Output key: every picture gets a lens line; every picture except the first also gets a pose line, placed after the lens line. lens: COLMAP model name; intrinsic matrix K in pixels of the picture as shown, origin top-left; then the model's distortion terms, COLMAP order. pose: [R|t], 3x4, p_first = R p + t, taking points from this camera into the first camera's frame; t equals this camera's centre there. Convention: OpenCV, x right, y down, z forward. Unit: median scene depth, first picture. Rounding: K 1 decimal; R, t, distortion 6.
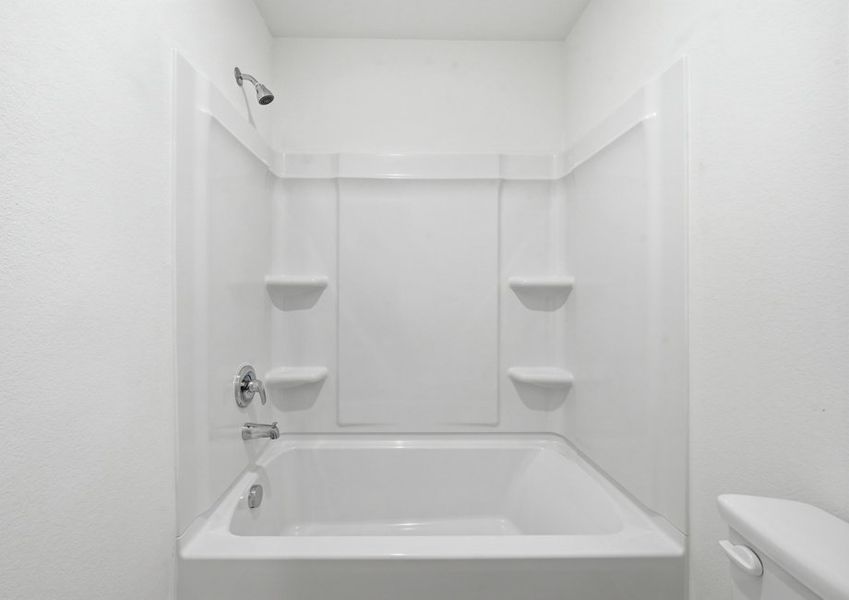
lens RADIAL K [[332.7, 0, 419.0], [0, 332.7, 298.7], [0, 0, 1]] dist [-0.000501, -0.000103]
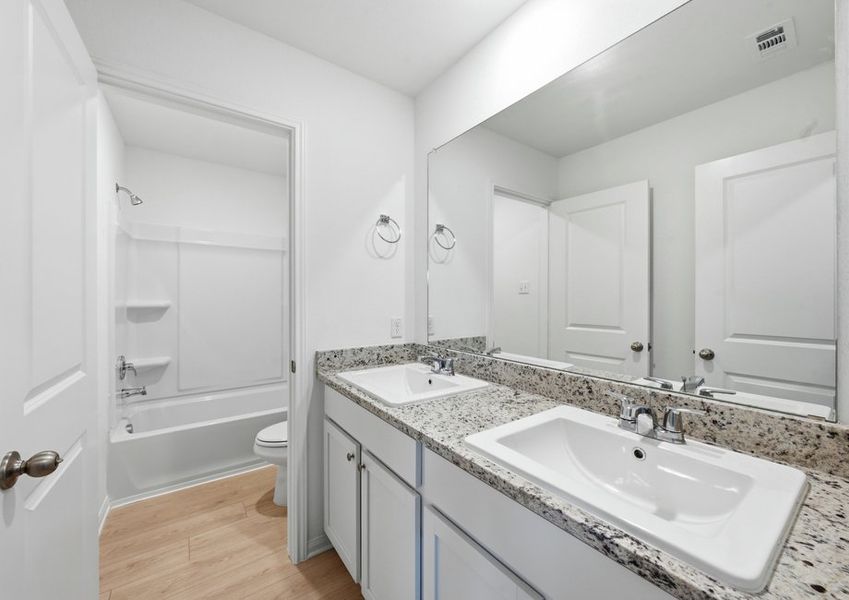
lens RADIAL K [[332.7, 0, 419.0], [0, 332.7, 298.7], [0, 0, 1]] dist [-0.000501, -0.000103]
pose [[0.851263, -0.004210, 0.524722, -0.093783], [0.013730, 0.999804, -0.014253, -0.038420], [-0.524559, 0.019337, 0.851154, -1.055386]]
